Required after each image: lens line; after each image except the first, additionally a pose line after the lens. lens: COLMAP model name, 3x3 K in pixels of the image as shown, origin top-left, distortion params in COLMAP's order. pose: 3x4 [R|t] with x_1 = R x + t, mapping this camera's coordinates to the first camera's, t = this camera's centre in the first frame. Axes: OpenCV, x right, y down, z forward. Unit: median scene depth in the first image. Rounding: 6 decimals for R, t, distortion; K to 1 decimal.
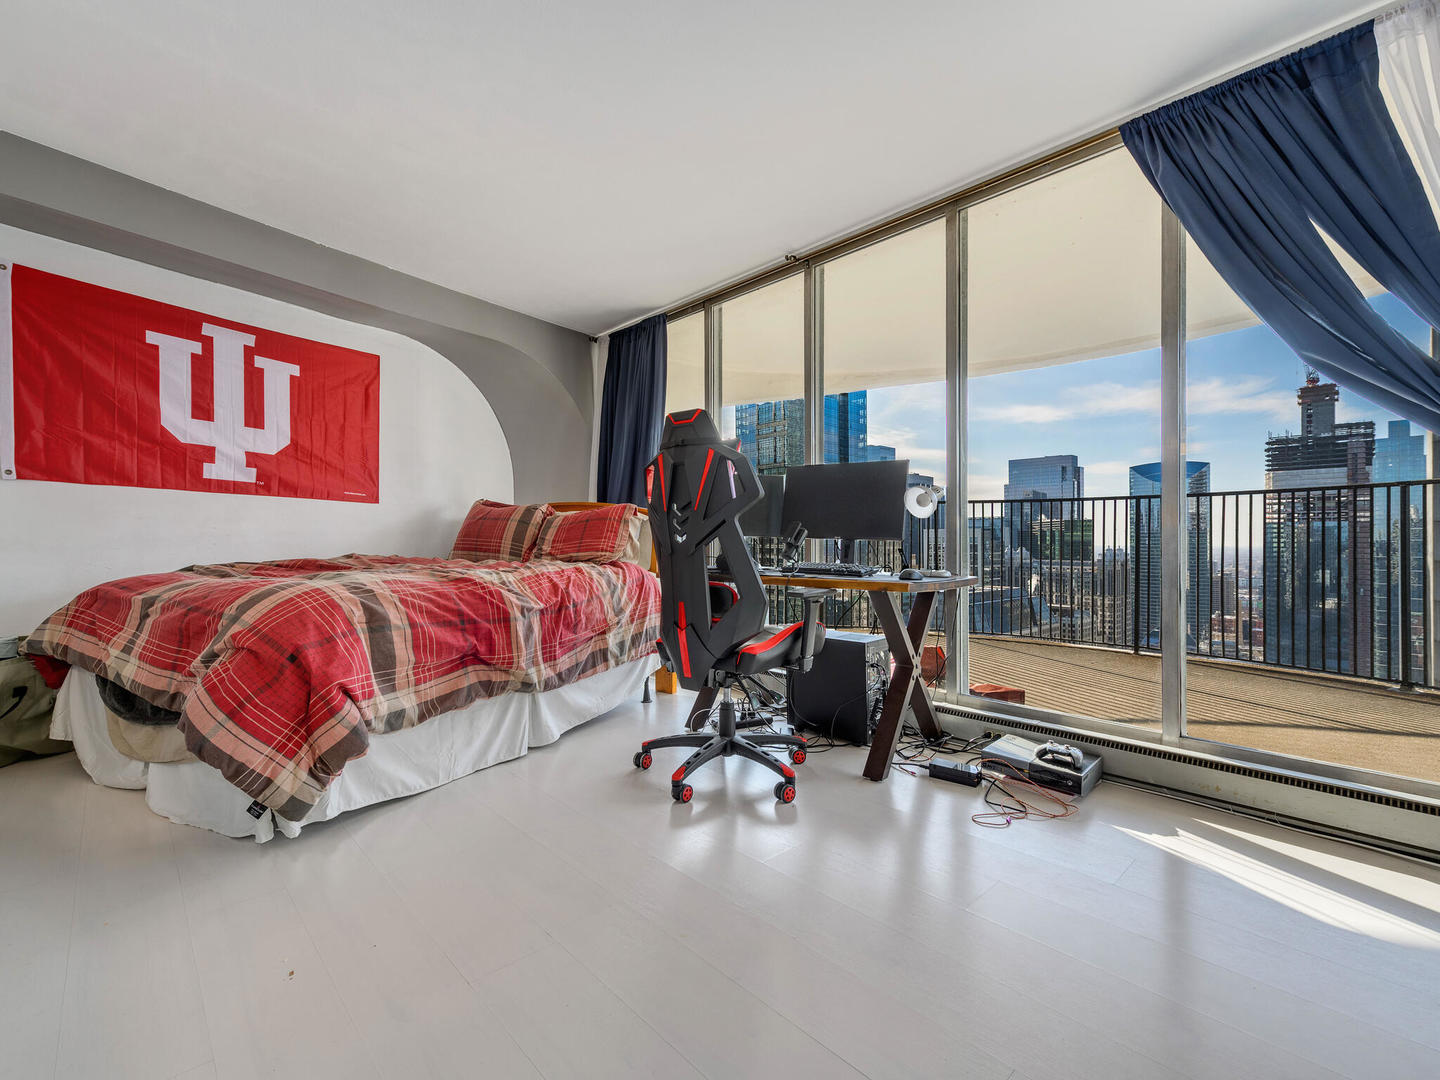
lens RADIAL K [[631.7, 0, 720.0], [0, 631.7, 540.0], [0, 0, 1]] dist [0.003734, -0.000348]
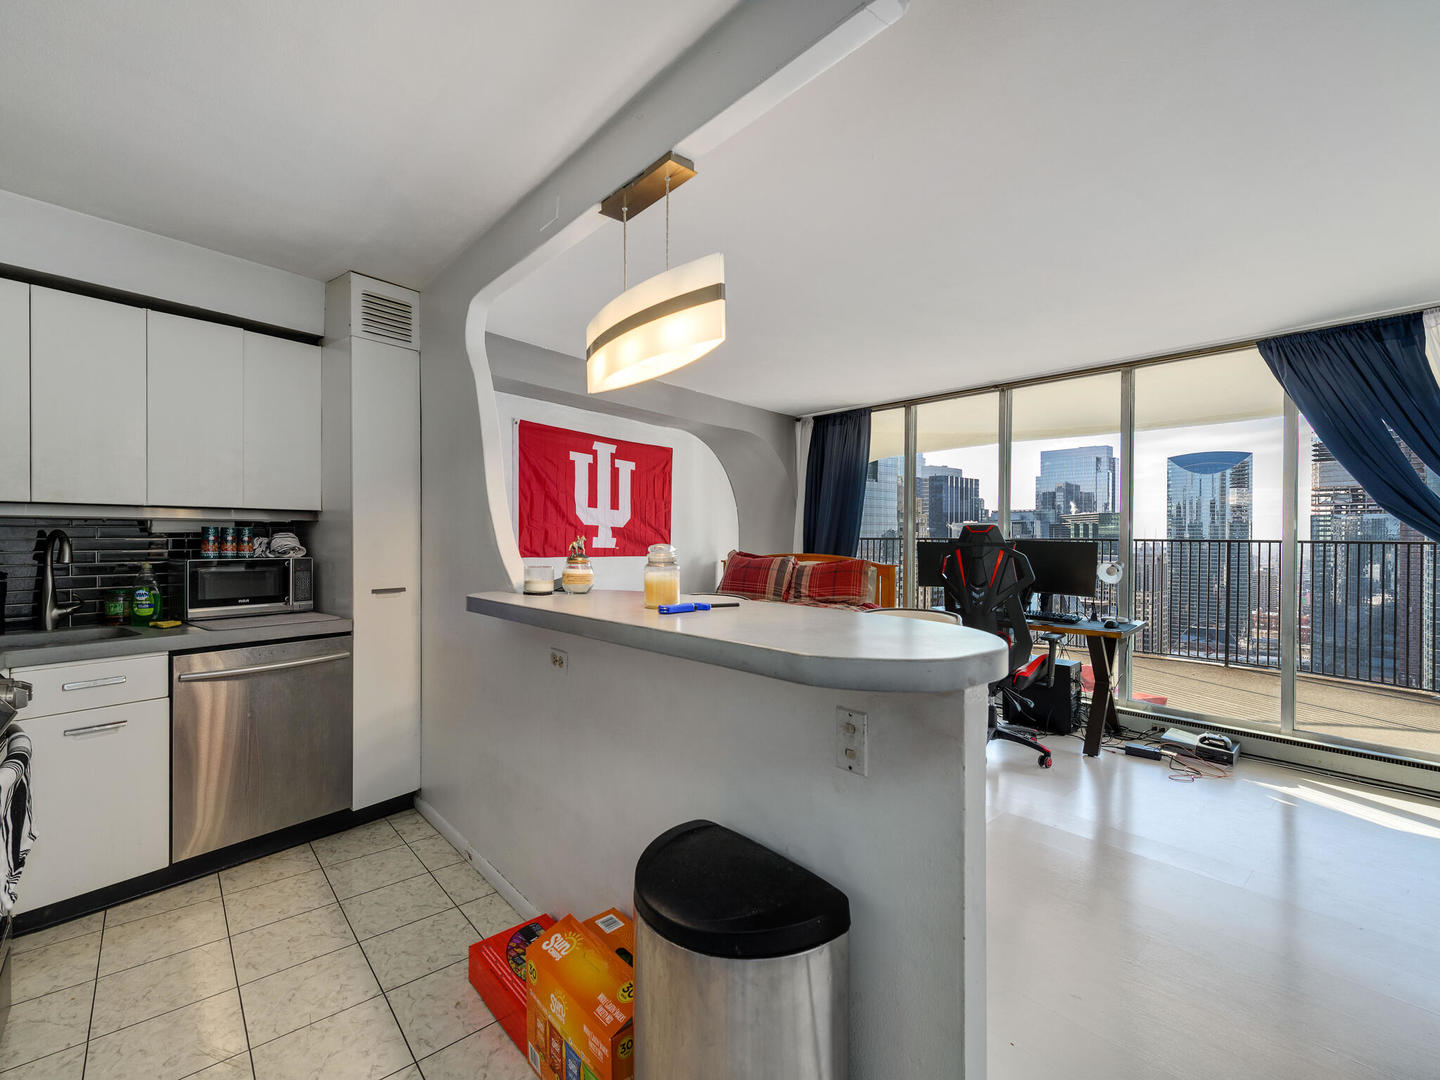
lens RADIAL K [[647.6, 0, 720.0], [0, 647.6, 540.0], [0, 0, 1]] dist [0.001586, 0.000624]
pose [[0.999594, 0.001166, -0.028457, -0.624479], [-0.000866, 0.999944, 0.010531, -0.170079], [0.028468, -0.010502, 0.999540, -0.621841]]
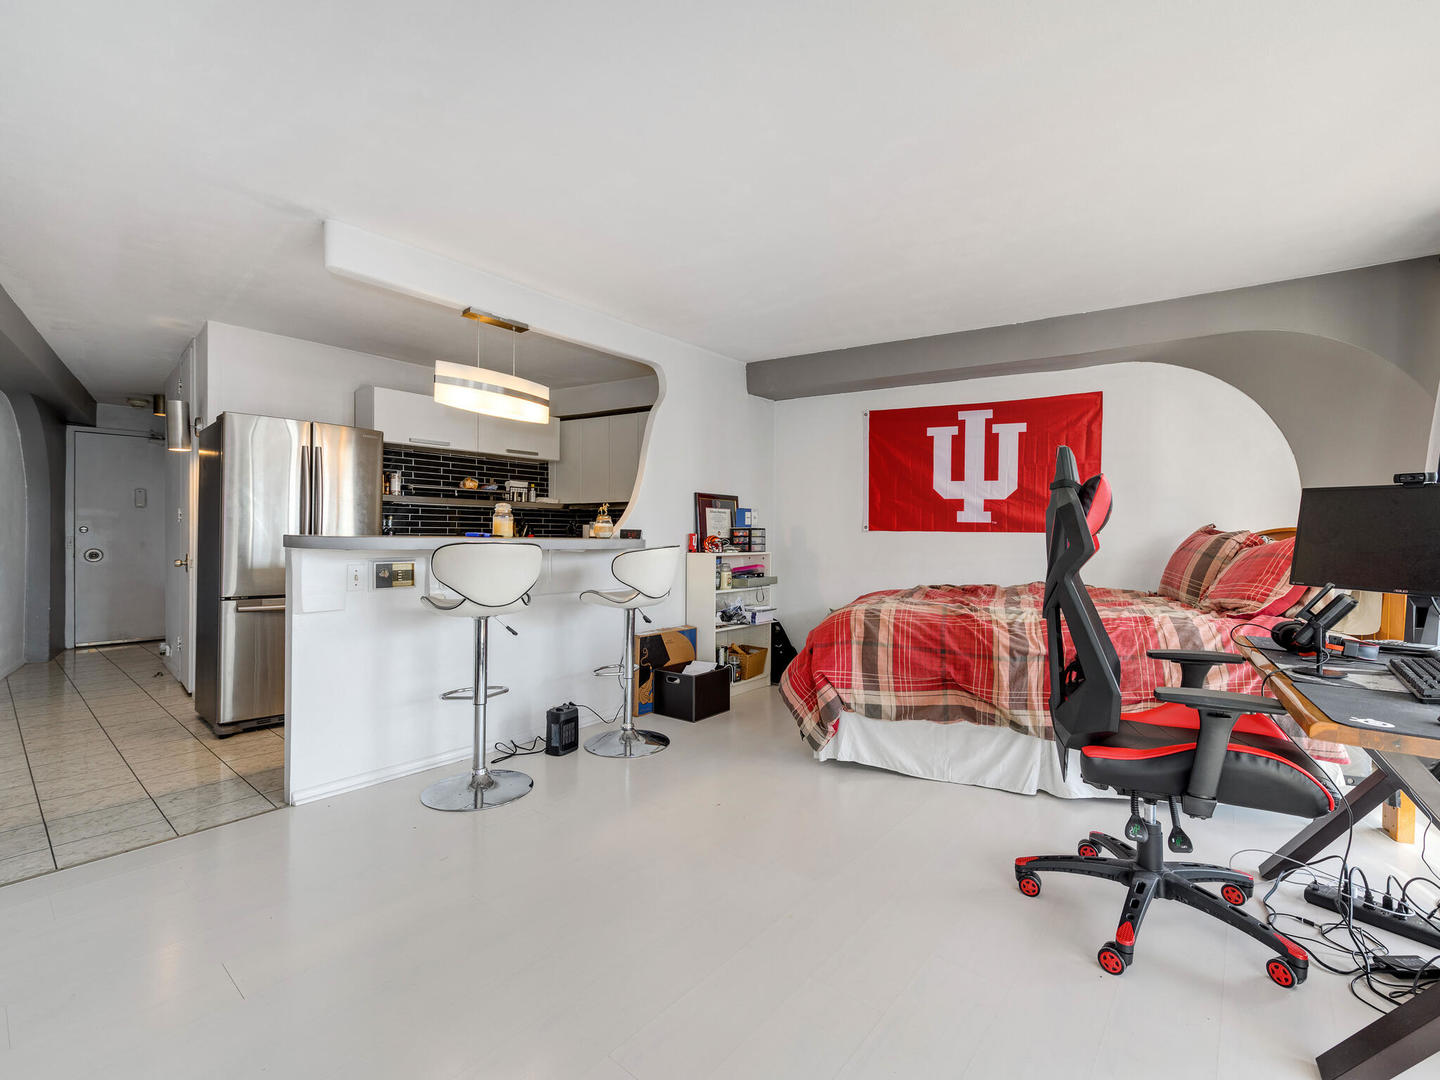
lens RADIAL K [[631.7, 0, 720.0], [0, 631.7, 540.0], [0, 0, 1]] dist [0.003734, -0.000348]
pose [[0.115580, -0.003086, -0.993293, 0.668199], [0.002684, 0.999992, -0.002795, -0.071513], [0.993295, -0.002343, 0.115588, 0.401491]]
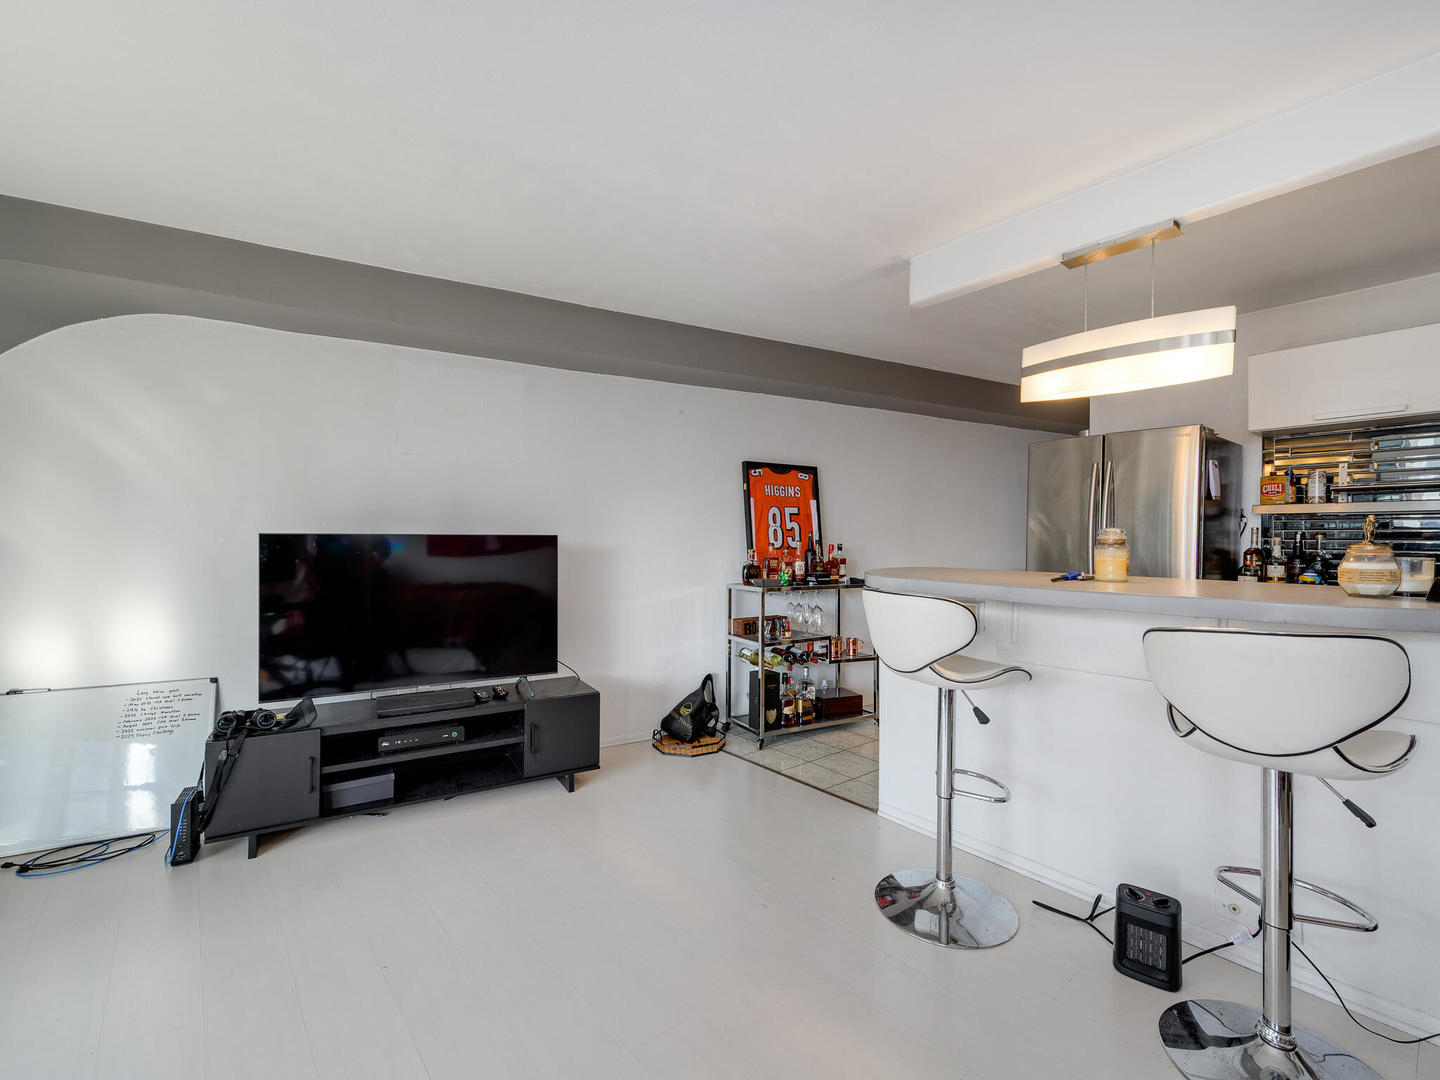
lens RADIAL K [[647.6, 0, 720.0], [0, 647.6, 540.0], [0, 0, 1]] dist [0.001586, 0.000624]
pose [[-0.998362, -0.016542, 0.054763, -0.234309], [-0.016958, 0.999831, -0.007156, -0.121853], [-0.054635, -0.008073, -0.998474, 1.018539]]
